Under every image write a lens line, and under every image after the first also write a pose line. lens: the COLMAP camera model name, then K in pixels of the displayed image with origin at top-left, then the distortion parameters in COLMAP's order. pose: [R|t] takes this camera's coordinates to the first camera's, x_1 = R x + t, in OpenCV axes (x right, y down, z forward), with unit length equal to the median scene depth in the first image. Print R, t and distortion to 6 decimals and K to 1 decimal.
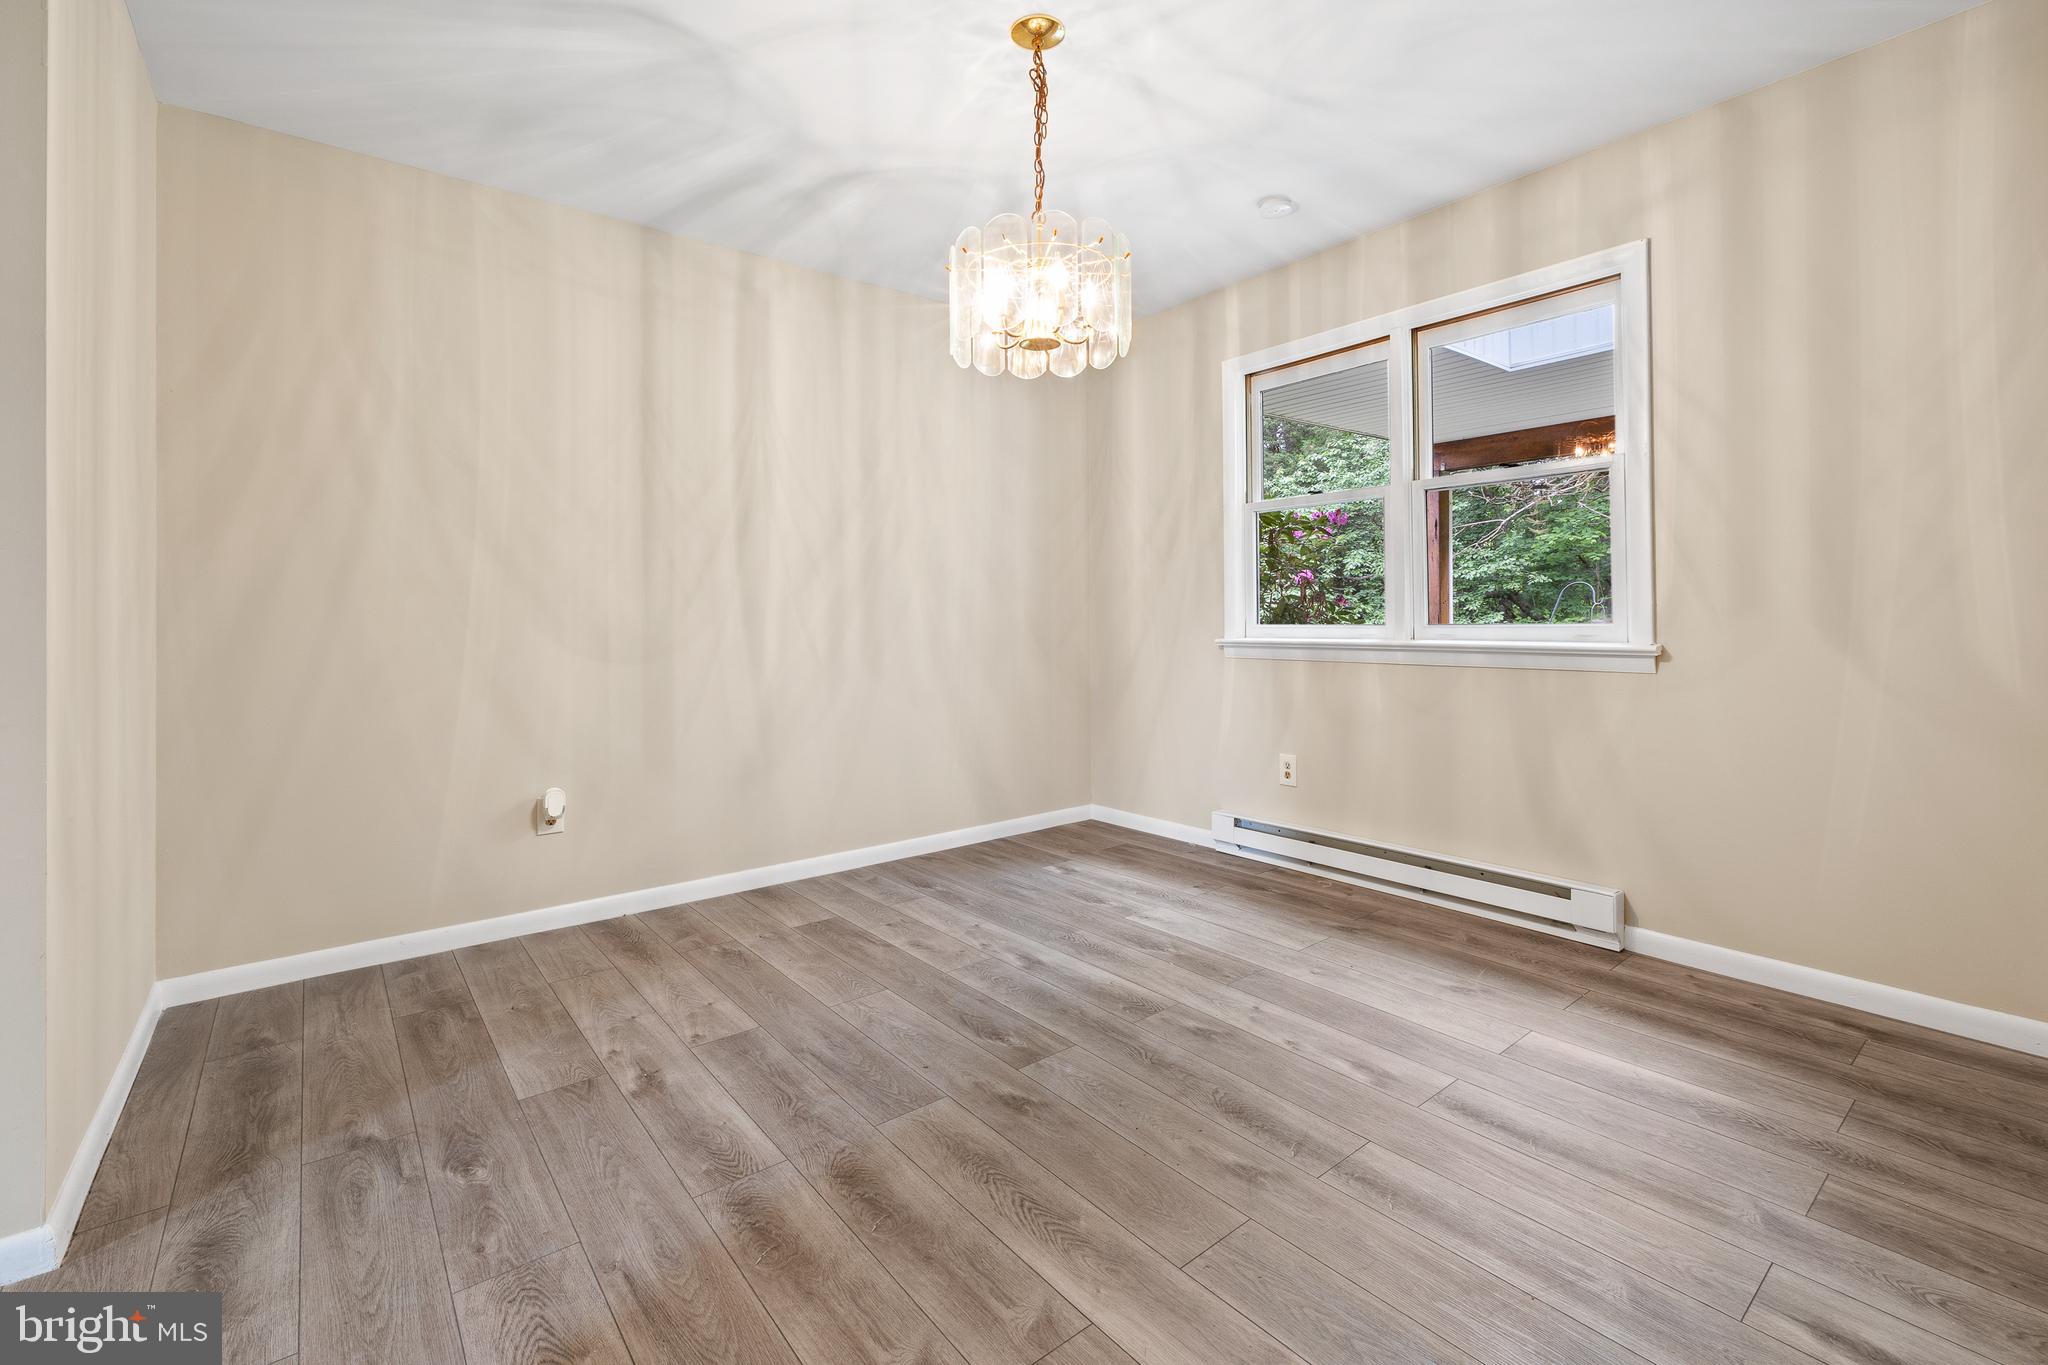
lens RADIAL K [[882.1, 0, 1025.0], [0, 882.1, 612.9], [0, 0, 1]] dist [-0.001770, -0.000071]
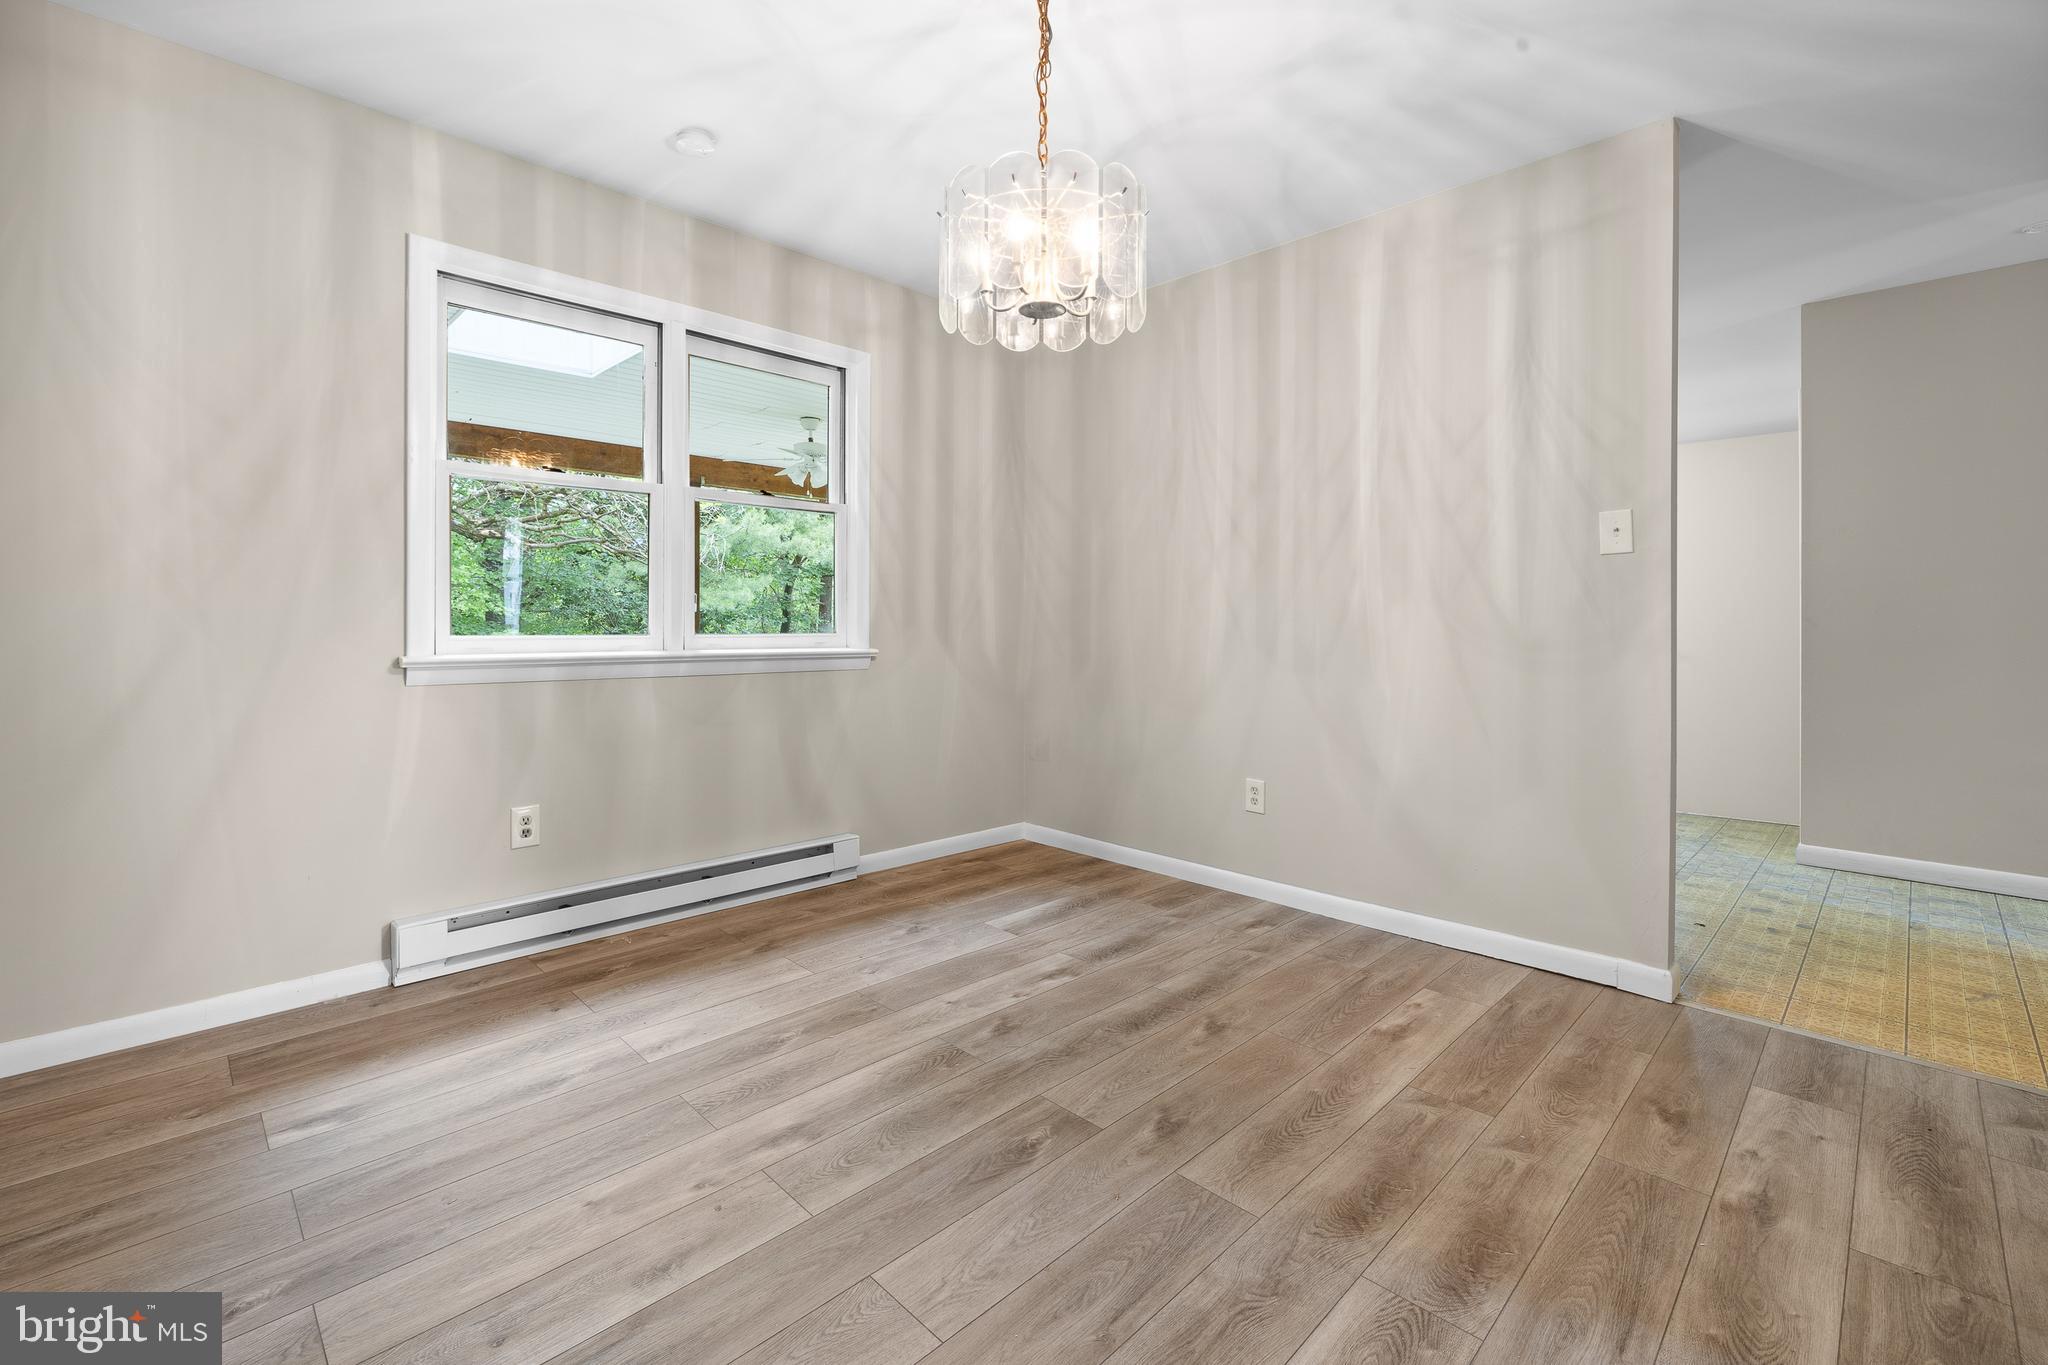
lens RADIAL K [[871.5, 0, 1017.8], [0, 871.5, 629.9], [0, 0, 1]] dist [-0.000766, -0.000427]
pose [[-0.094271, 0.003587, 0.995540, -0.815143], [-0.009442, 0.999945, -0.004497, 0.013429], [-0.995502, -0.009824, -0.094232, 1.082047]]
